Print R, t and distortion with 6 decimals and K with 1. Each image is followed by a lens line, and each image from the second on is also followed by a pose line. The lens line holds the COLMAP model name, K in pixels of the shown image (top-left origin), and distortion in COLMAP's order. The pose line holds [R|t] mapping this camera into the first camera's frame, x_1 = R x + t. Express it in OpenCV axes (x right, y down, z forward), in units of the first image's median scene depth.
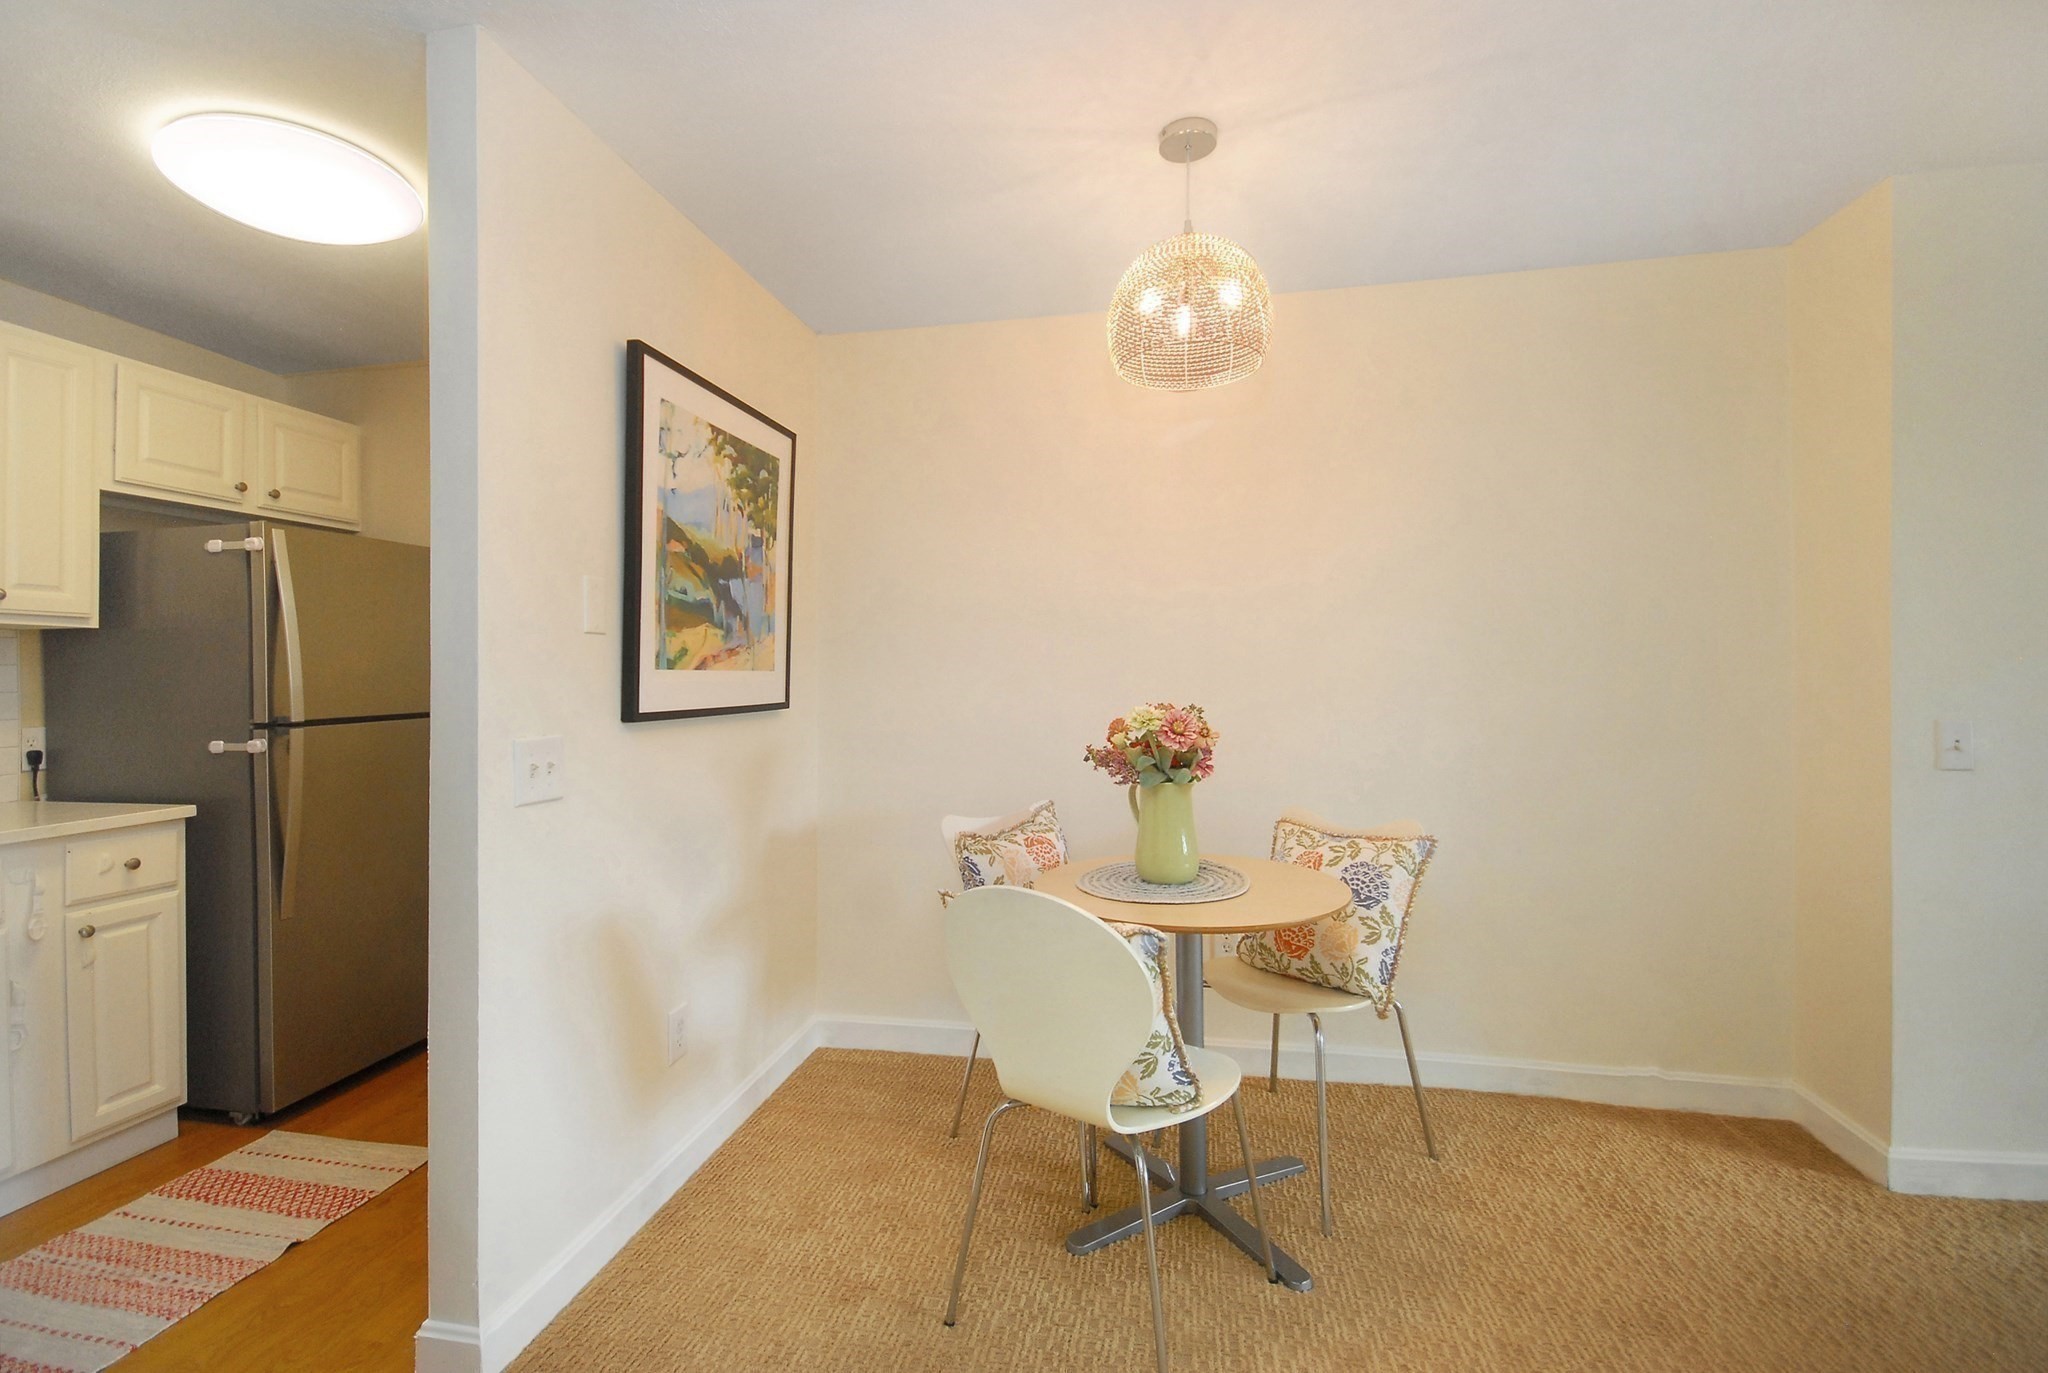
lens RADIAL K [[950.2, 0, 1020.3], [0, 950.2, 656.7], [0, 0, 1]] dist [0.001250, -0.011900]
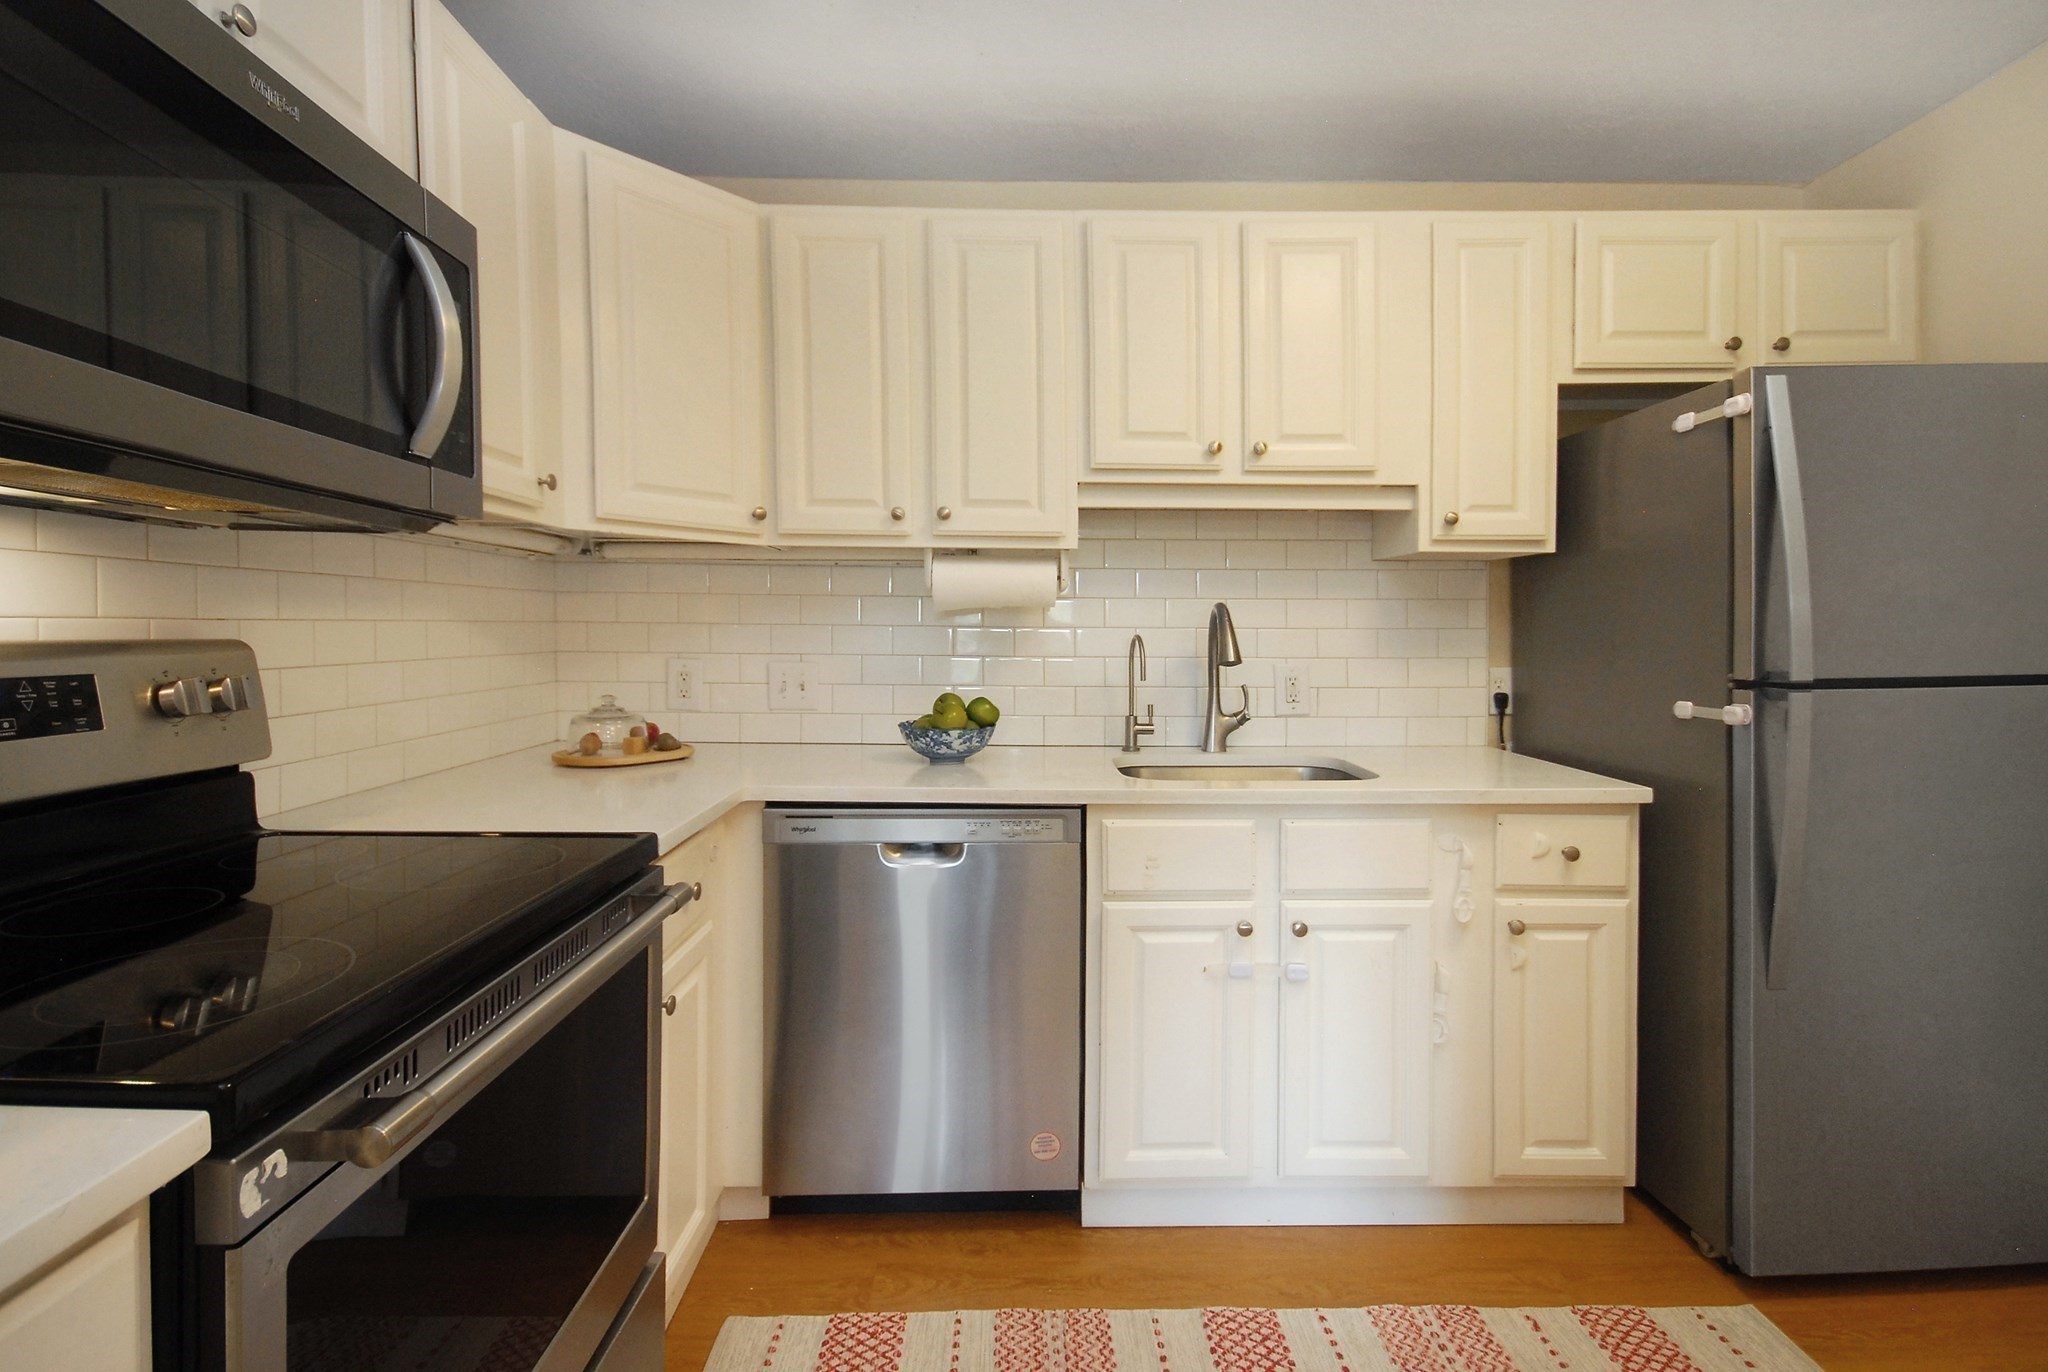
lens RADIAL K [[933.9, 0, 1023.0], [0, 933.9, 644.6], [0, 0, 1]] dist [0.001516, 0.000626]
pose [[0.194991, 0.026144, -0.980457, -0.271511], [0.008671, 0.999560, 0.028377, 0.023755], [0.980767, -0.014035, 0.194678, 0.391275]]
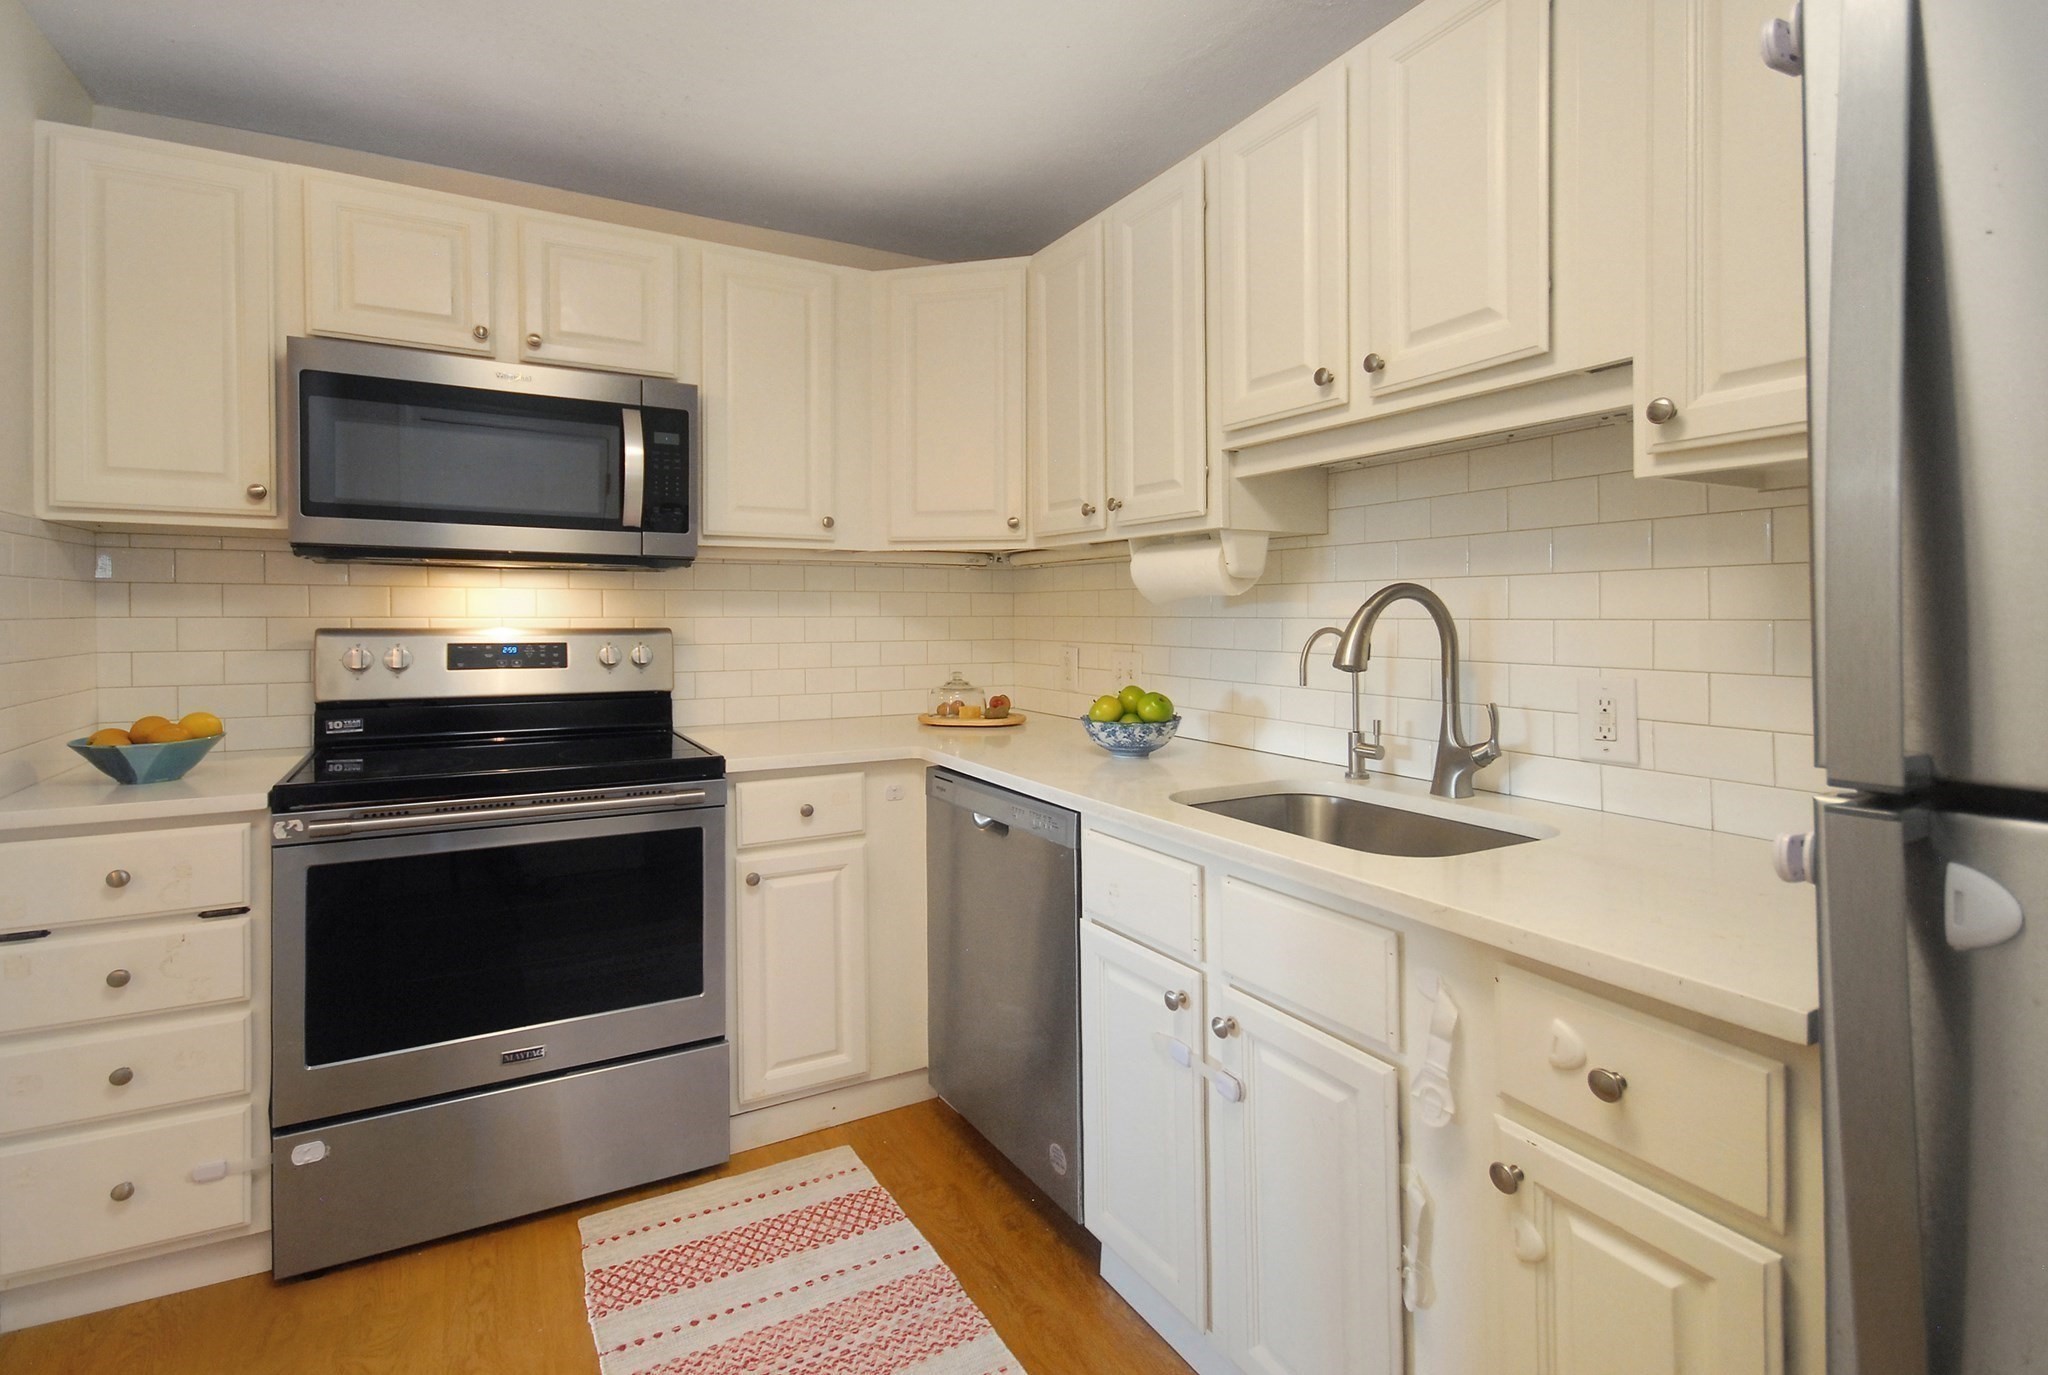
lens RADIAL K [[942.4, 0, 1023.2], [0, 942.4, 630.5], [0, 0, 1]] dist [0.027199, -0.020229]
pose [[-0.754644, 0.018489, -0.655874, -0.489949], [0.016971, 0.999819, 0.008658, 0.032860], [0.655915, -0.004597, -0.754821, 1.052704]]
